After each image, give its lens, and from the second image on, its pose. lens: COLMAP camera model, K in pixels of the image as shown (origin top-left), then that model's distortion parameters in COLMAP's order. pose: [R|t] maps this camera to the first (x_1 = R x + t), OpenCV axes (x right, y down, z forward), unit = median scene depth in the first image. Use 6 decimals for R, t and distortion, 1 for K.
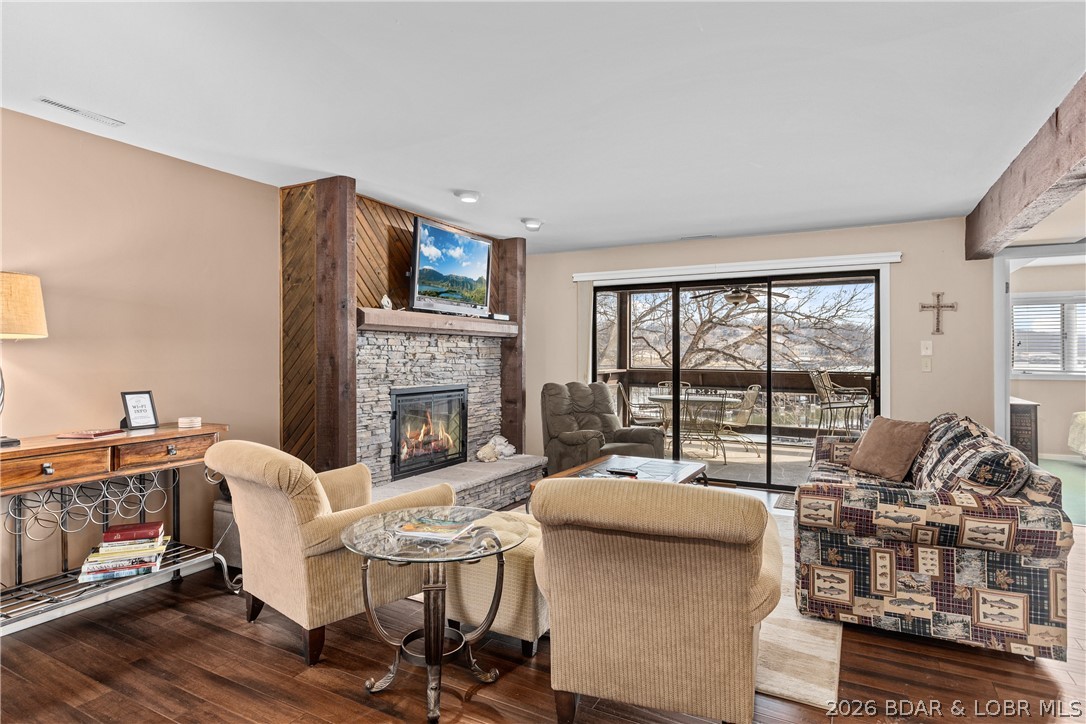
lens RADIAL K [[601.2, 0, 519.7], [0, 601.2, 346.6], [0, 0, 1]] dist [0.000790, 0.000110]
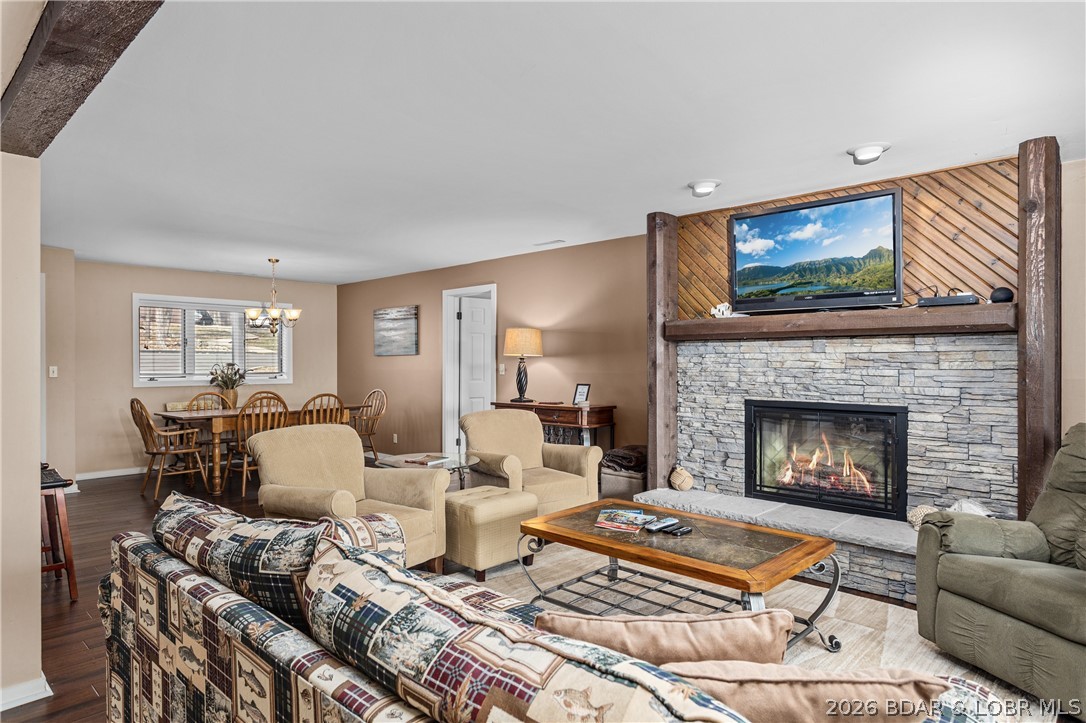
lens RADIAL K [[641.4, 0, 540.6], [0, 641.4, 358.0], [0, 0, 1]] dist [-0.000775, -0.000183]
pose [[-0.253269, -0.009245, -0.967352, 0.749460], [0.012617, 0.999838, -0.012859, 0.012921], [0.967314, -0.015462, -0.253111, 0.832735]]
